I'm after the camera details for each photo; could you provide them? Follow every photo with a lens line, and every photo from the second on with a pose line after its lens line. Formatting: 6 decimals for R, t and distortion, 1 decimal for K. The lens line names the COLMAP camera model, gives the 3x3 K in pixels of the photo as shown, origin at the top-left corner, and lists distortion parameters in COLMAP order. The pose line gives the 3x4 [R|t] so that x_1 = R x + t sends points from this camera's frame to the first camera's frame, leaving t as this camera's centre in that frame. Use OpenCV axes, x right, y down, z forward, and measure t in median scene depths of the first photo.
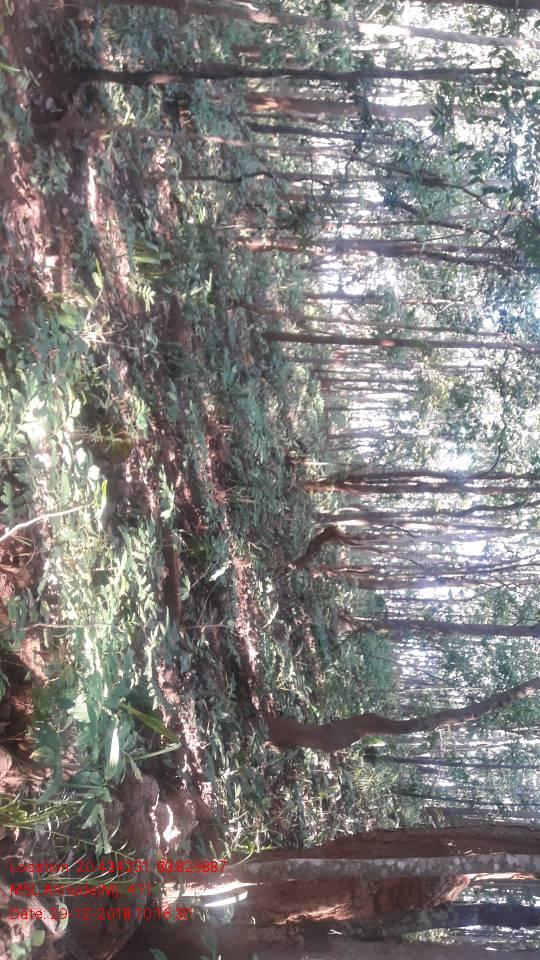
lens RADIAL K [[745.2, 0, 270.0], [0, 745.2, 480.0], [0, 0, 1]] dist [0.003399, -0.106424]
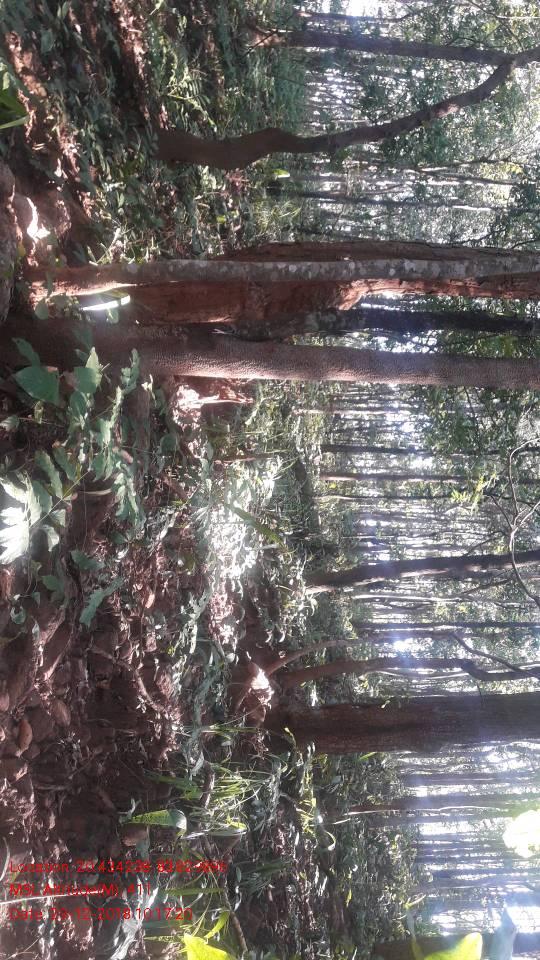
lens RADIAL K [[745.2, 0, 270.0], [0, 745.2, 480.0], [0, 0, 1]] dist [0.003399, -0.106424]
pose [[0.992899, -0.017913, 0.117603, 0.022146], [-0.062742, 0.761059, 0.645642, 0.078397], [-0.101068, -0.648436, 0.754530, 0.077779]]
